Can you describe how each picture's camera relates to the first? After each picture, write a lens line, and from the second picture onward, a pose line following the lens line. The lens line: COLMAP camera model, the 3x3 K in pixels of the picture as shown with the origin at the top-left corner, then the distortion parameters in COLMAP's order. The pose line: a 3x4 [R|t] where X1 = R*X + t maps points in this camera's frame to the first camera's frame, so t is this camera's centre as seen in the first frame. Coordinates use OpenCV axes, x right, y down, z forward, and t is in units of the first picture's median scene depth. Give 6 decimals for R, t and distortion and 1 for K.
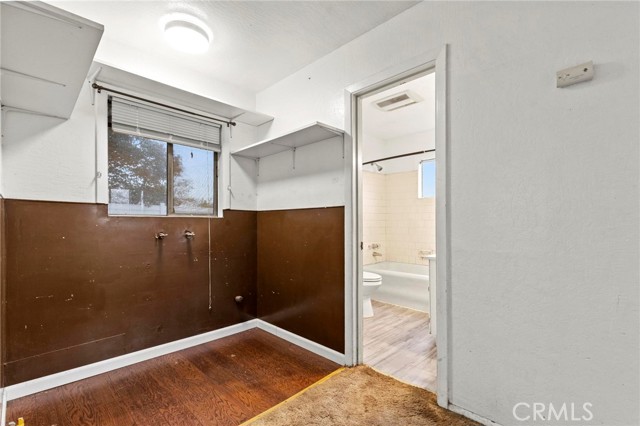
lens RADIAL K [[293.4, 0, 320.6], [0, 293.4, 216.4], [0, 0, 1]] dist [-0.000545, 0.000047]
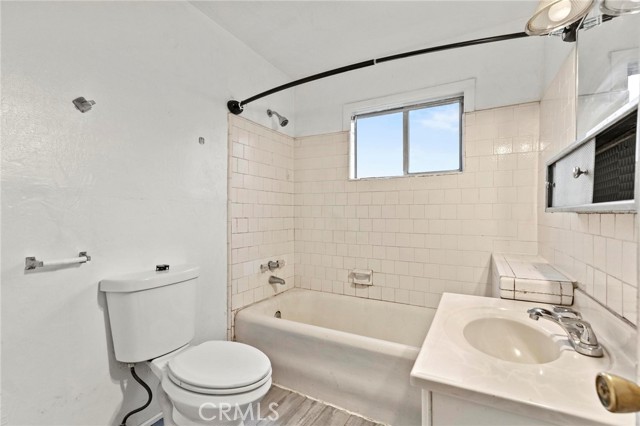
lens RADIAL K [[293.4, 0, 319.3], [0, 293.4, 215.7], [0, 0, 1]] dist [-0.000545, 0.000047]
pose [[0.961997, 0.007528, 0.272955, 0.118266], [-0.008755, 0.999956, 0.003275, 0.008207], [-0.272918, -0.005541, 0.962021, 0.457408]]
